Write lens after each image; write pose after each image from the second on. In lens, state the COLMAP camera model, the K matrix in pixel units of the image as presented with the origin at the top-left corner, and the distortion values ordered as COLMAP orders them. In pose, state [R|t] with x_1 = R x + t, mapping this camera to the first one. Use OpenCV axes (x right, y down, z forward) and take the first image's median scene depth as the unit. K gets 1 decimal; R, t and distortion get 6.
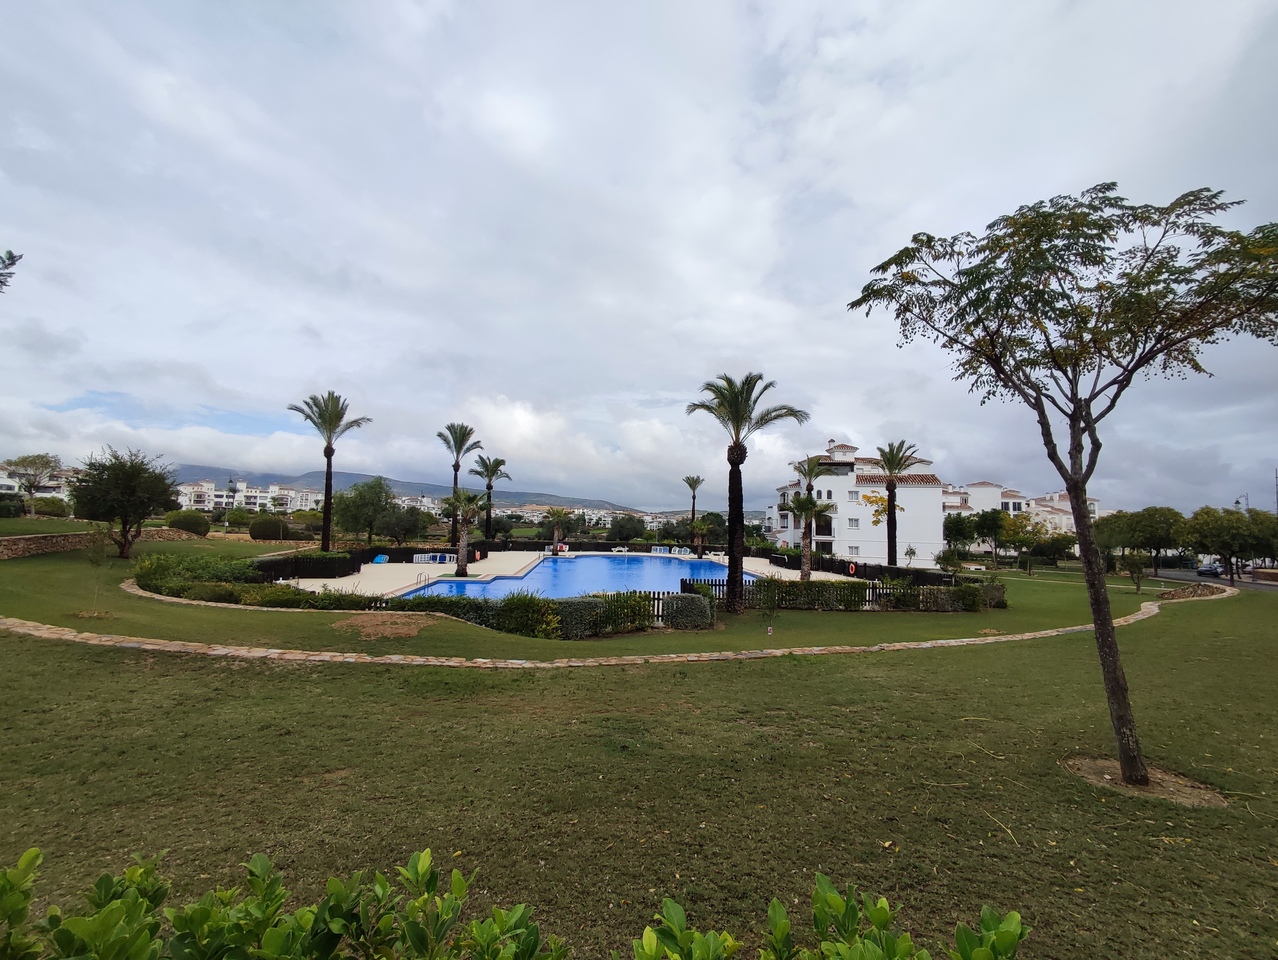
lens RADIAL K [[586.5, 0, 651.0], [0, 586.5, 470.9], [0, 0, 1]] dist [-0.005177, 0.001740]
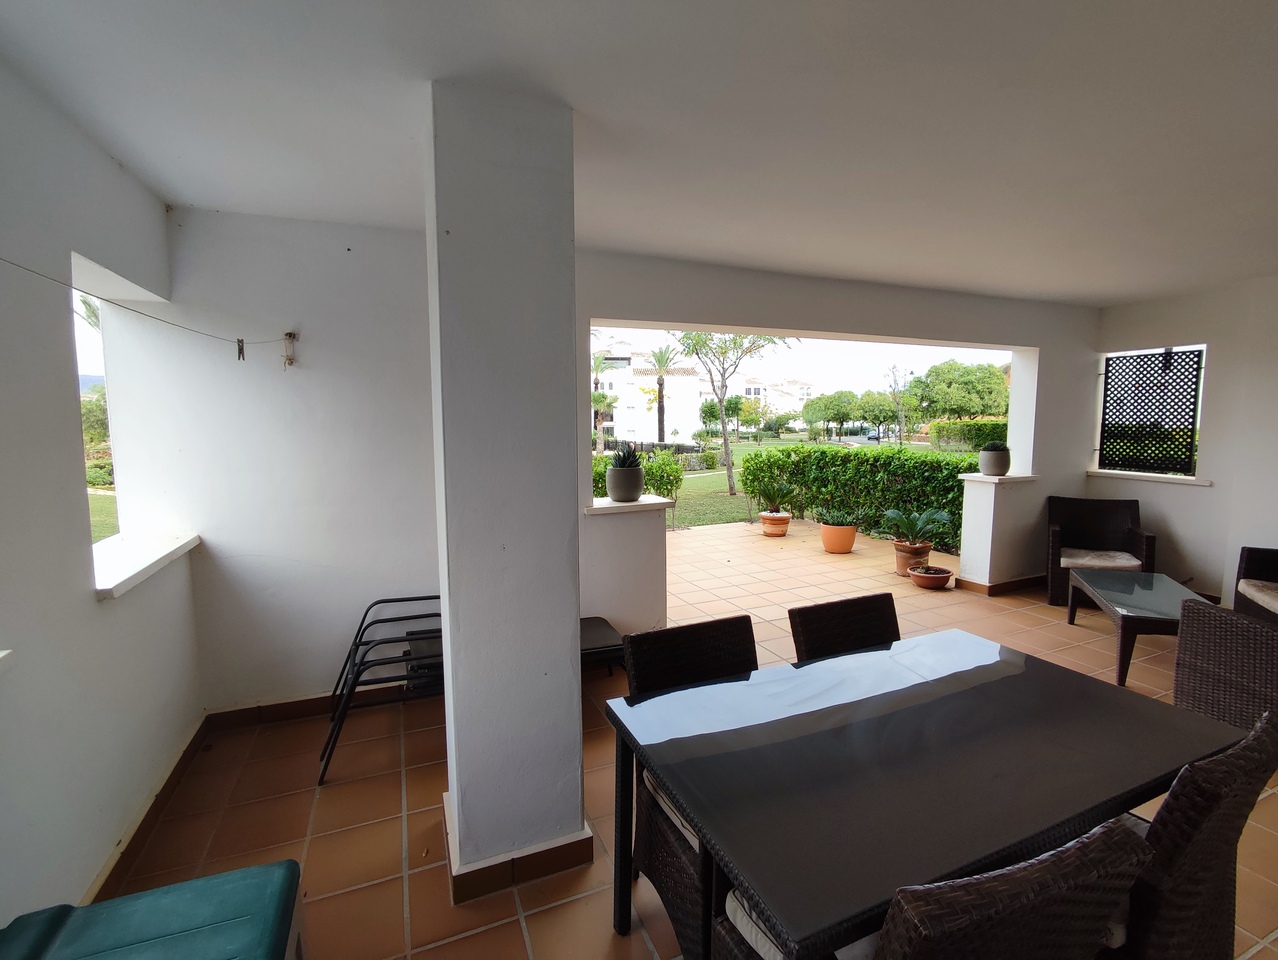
lens RADIAL K [[586.5, 0, 651.0], [0, 586.5, 470.9], [0, 0, 1]] dist [-0.005177, 0.001740]
pose [[0.931251, -0.069950, 0.357602, -0.051454], [0.001312, 0.982038, 0.188677, -0.014276], [-0.364377, -0.175236, 0.914616, -0.124724]]
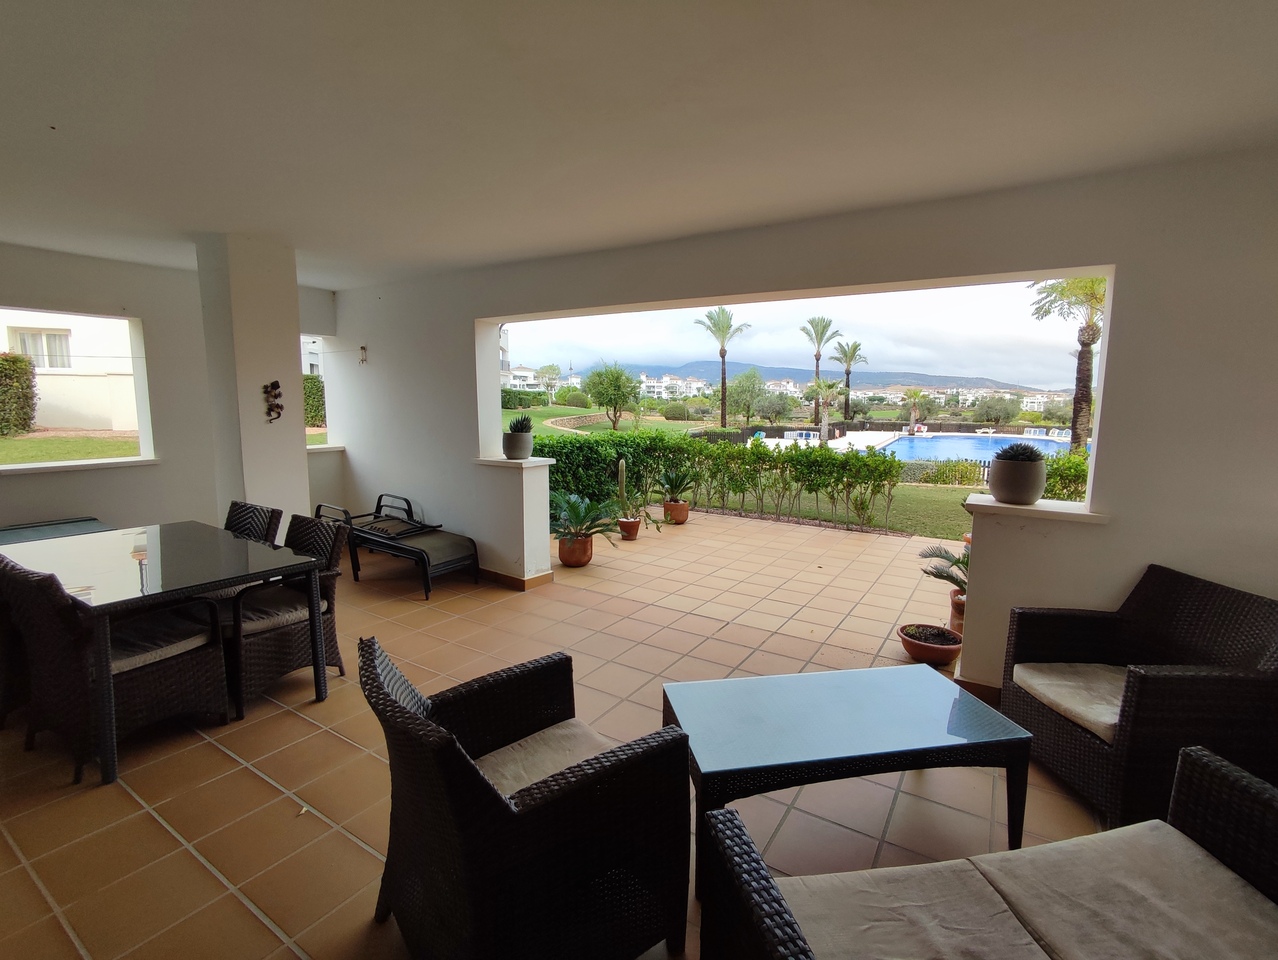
lens RADIAL K [[586.5, 0, 651.0], [0, 586.5, 470.9], [0, 0, 1]] dist [-0.005177, 0.001740]
pose [[0.828245, 0.048699, -0.558246, 0.038623], [0.062812, 0.981870, 0.178846, -0.010409], [0.556834, -0.183193, 0.810170, -0.121049]]
